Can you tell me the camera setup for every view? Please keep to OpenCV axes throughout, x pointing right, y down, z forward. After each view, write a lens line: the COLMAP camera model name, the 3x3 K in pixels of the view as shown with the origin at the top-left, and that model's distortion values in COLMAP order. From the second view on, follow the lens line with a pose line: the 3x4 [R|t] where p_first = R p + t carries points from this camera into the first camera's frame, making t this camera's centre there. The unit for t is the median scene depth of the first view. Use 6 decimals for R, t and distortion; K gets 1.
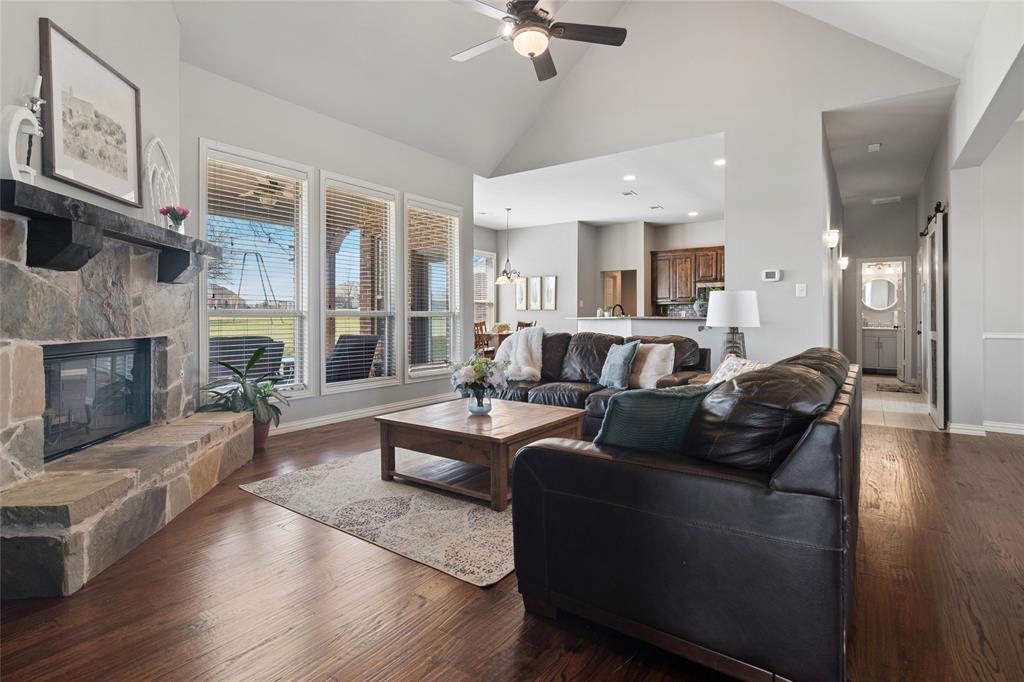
lens RADIAL K [[497.4, 0, 515.6], [0, 497.4, 320.2], [0, 0, 1]] dist [0.000430, 0.000014]
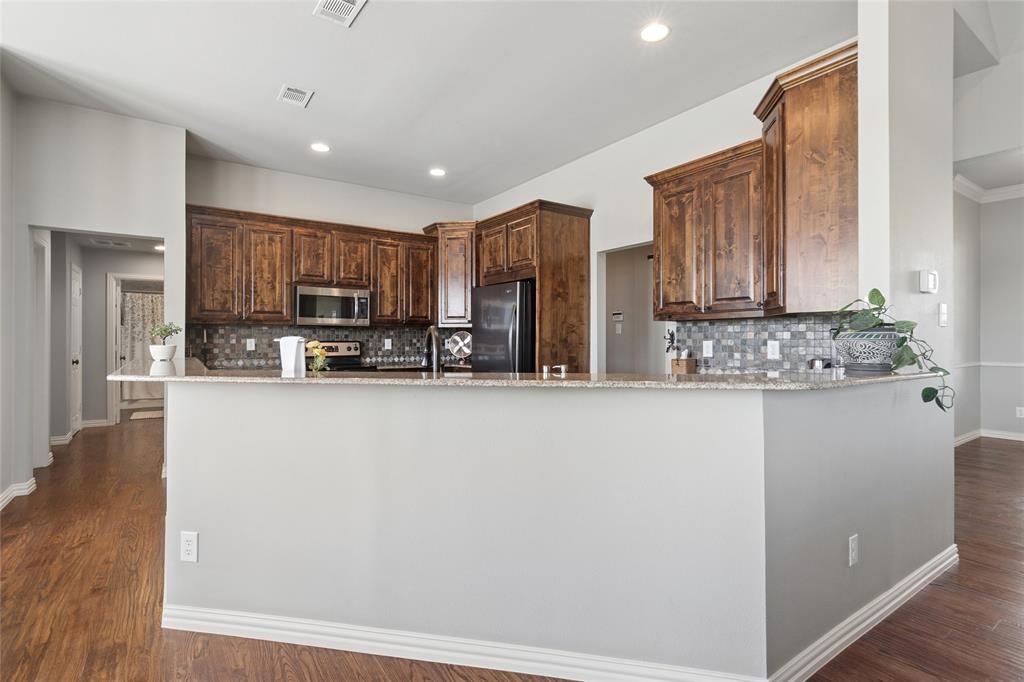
lens RADIAL K [[495.7, 0, 512.0], [0, 495.7, 341.0], [0, 0, 1]] dist [0.001763, 0.000326]
pose [[0.333520, 0.003486, 0.942737, -0.145981], [0.002133, 0.999988, -0.004452, -0.048805], [-0.942741, 0.003496, 0.333508, 1.995889]]
